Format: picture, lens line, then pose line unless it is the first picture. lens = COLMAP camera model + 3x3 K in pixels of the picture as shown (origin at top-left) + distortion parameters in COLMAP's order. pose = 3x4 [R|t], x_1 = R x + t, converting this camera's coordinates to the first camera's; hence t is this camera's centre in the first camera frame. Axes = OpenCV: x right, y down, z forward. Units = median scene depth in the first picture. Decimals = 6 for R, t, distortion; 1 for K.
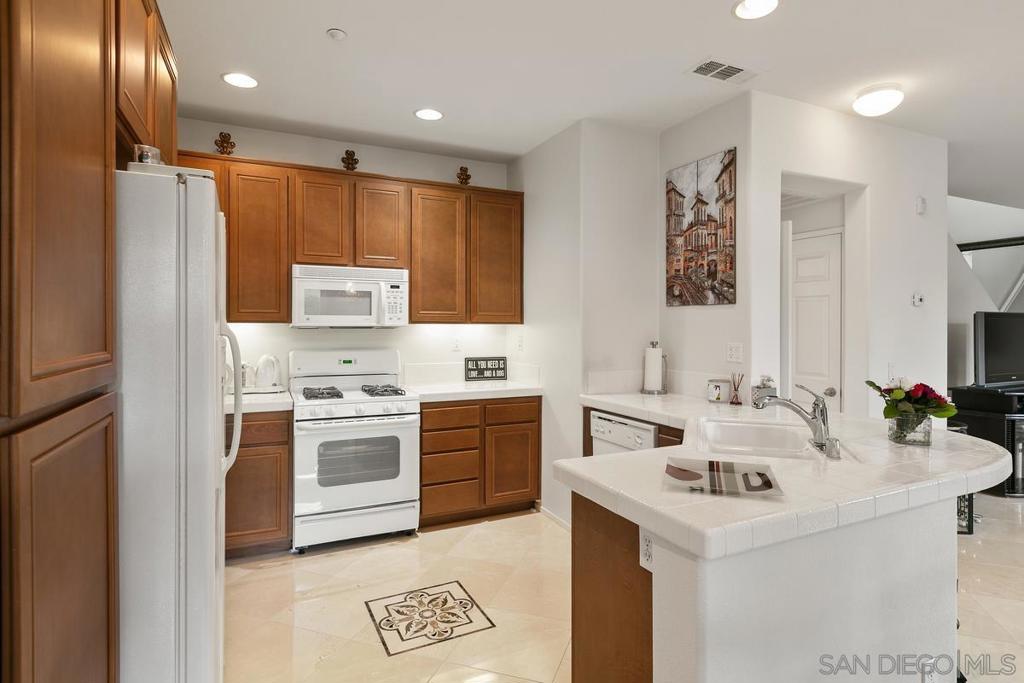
lens RADIAL K [[542.7, 0, 511.6], [0, 542.7, 334.6], [0, 0, 1]] dist [-0.000262, 0.000301]
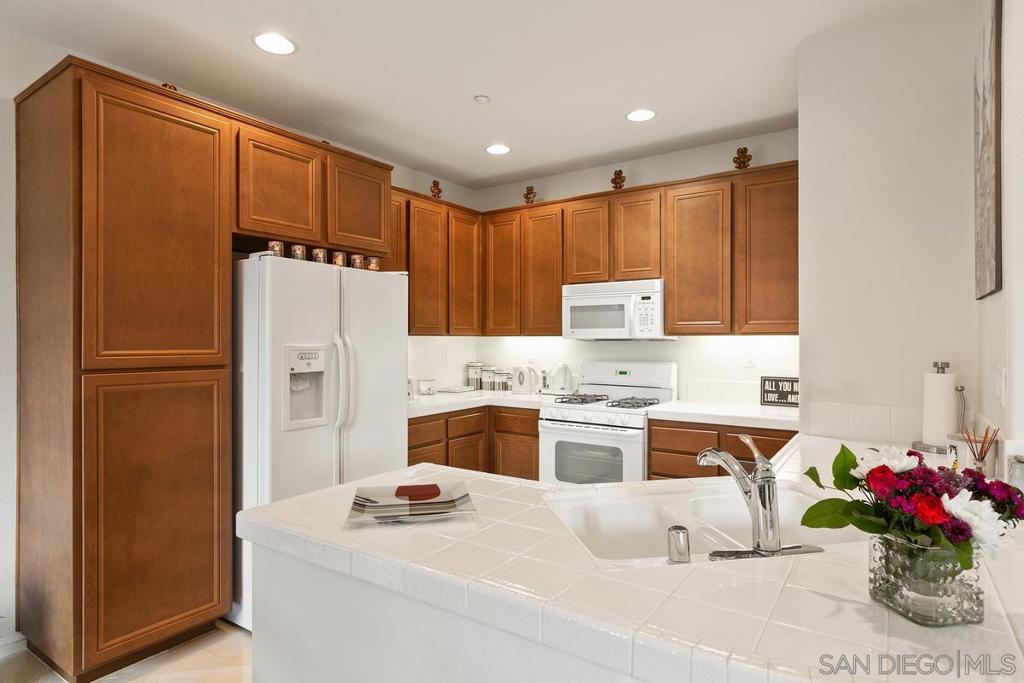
lens RADIAL K [[559.9, 0, 511.5], [0, 559.9, 343.1], [0, 0, 1]] dist [0.035802, -0.000044]
pose [[0.507360, 0.002083, -0.861732, 0.534763], [-0.010913, 0.999932, -0.004008, -0.000320], [0.861665, 0.011438, 0.507348, 0.279530]]
